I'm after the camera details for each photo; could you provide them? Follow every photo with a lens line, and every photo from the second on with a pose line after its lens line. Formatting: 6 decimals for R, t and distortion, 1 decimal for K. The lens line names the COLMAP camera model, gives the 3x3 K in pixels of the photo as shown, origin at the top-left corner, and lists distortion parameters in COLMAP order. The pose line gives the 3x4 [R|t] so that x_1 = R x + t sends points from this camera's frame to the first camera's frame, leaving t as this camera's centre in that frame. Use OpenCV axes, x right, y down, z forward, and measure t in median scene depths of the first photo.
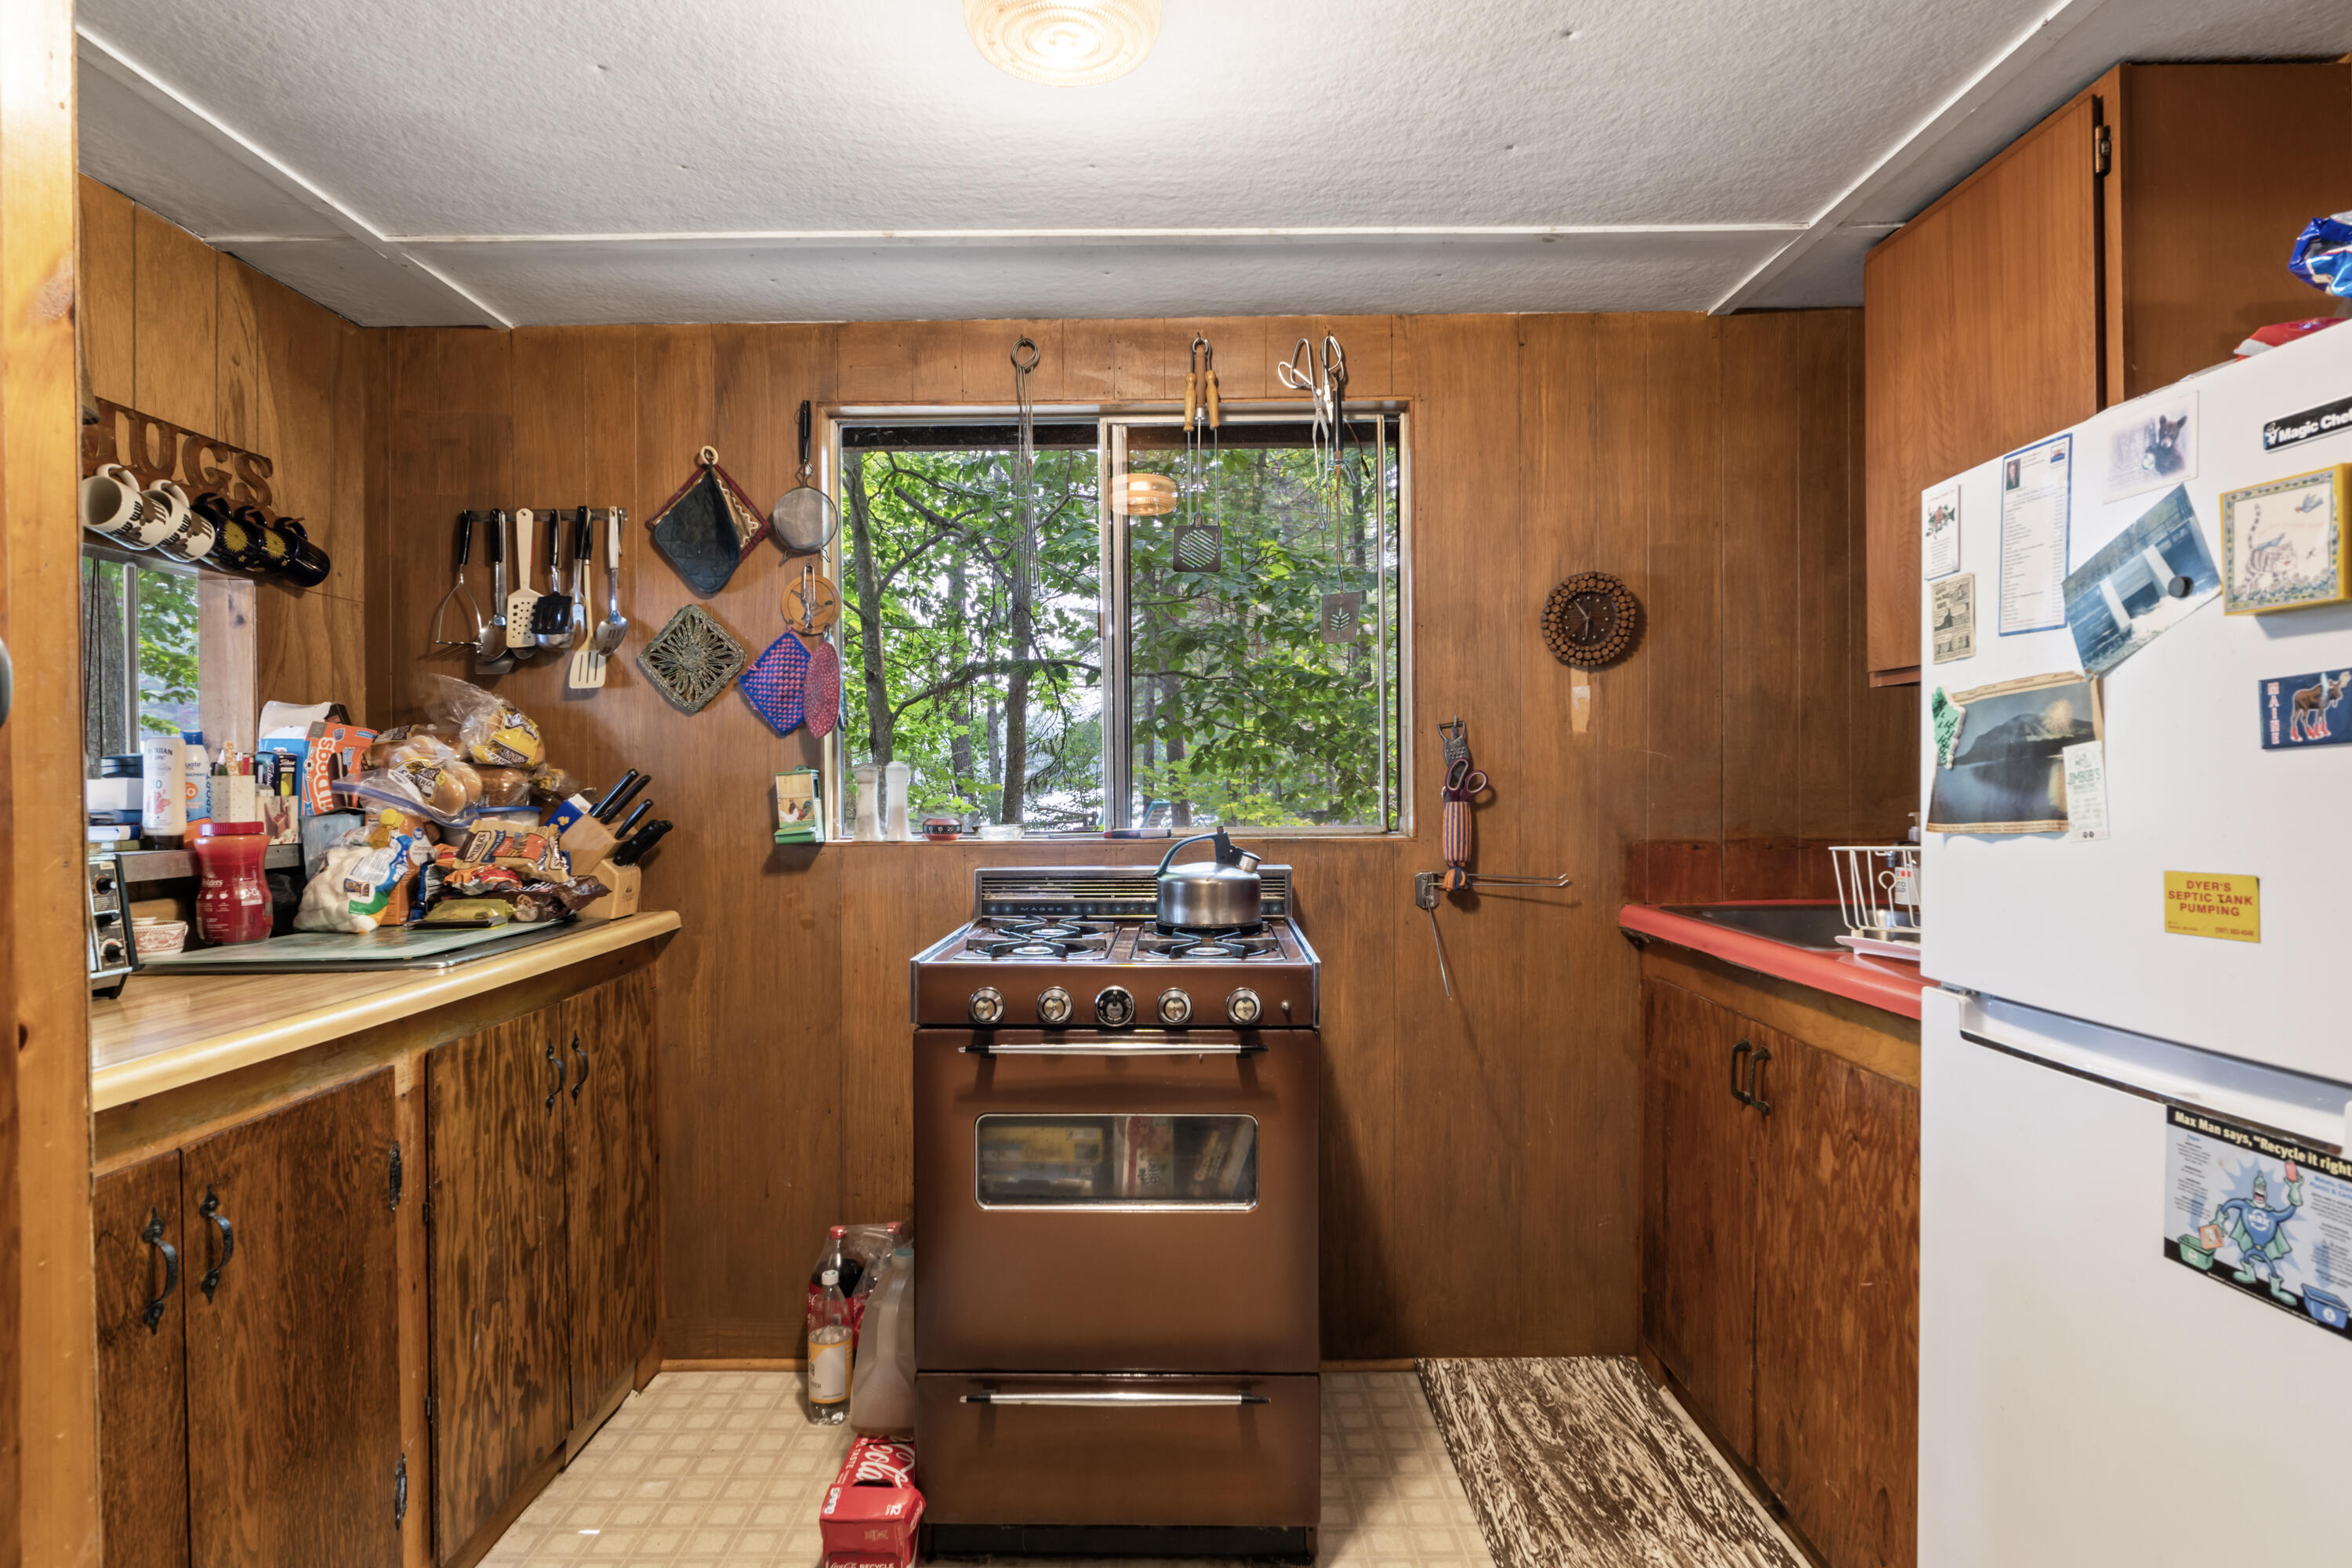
lens RADIAL K [[1289.3, 0, 1182.1], [0, 1289.3, 787.8], [0, 0, 1]] dist [-0.002212, 0.001323]
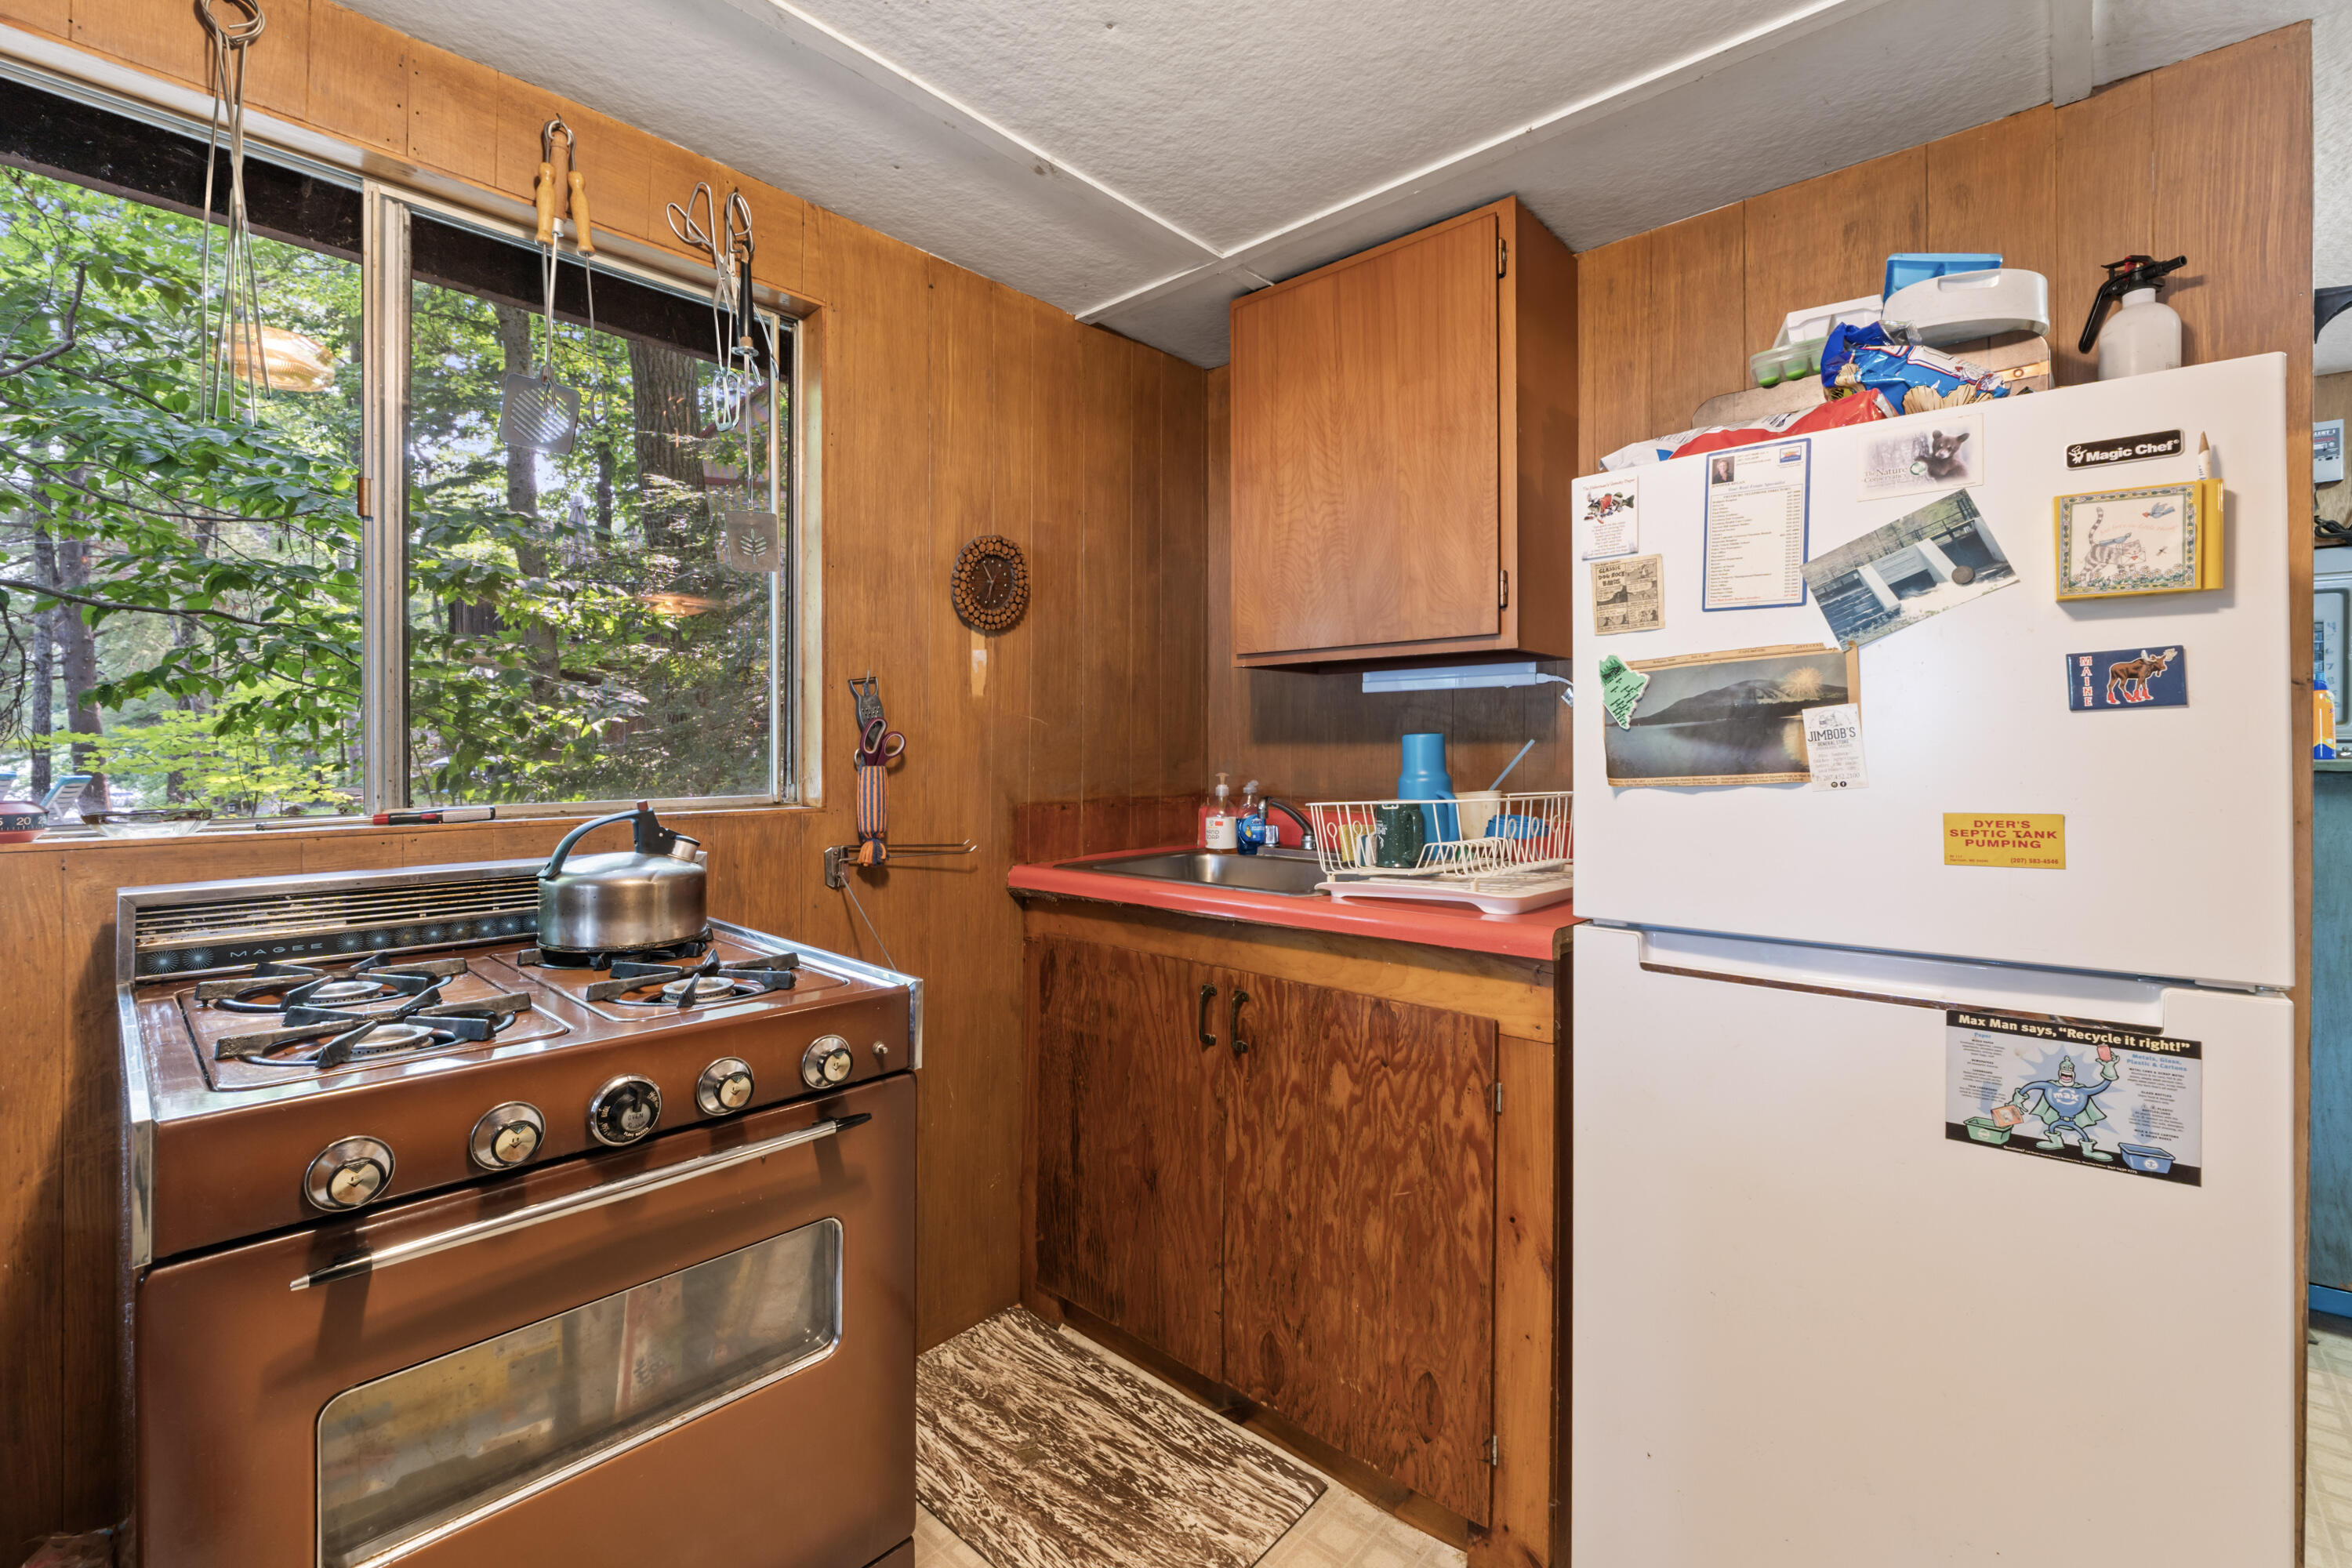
lens RADIAL K [[1000.6, 0, 1154.7], [0, 1000.6, 751.9], [0, 0, 1]] dist [-0.005981, -0.000415]
pose [[0.674775, 0.005685, 0.738001, -0.223914], [0.000302, 0.999968, -0.007979, 0.008356], [-0.738023, 0.005607, 0.674752, 0.504050]]
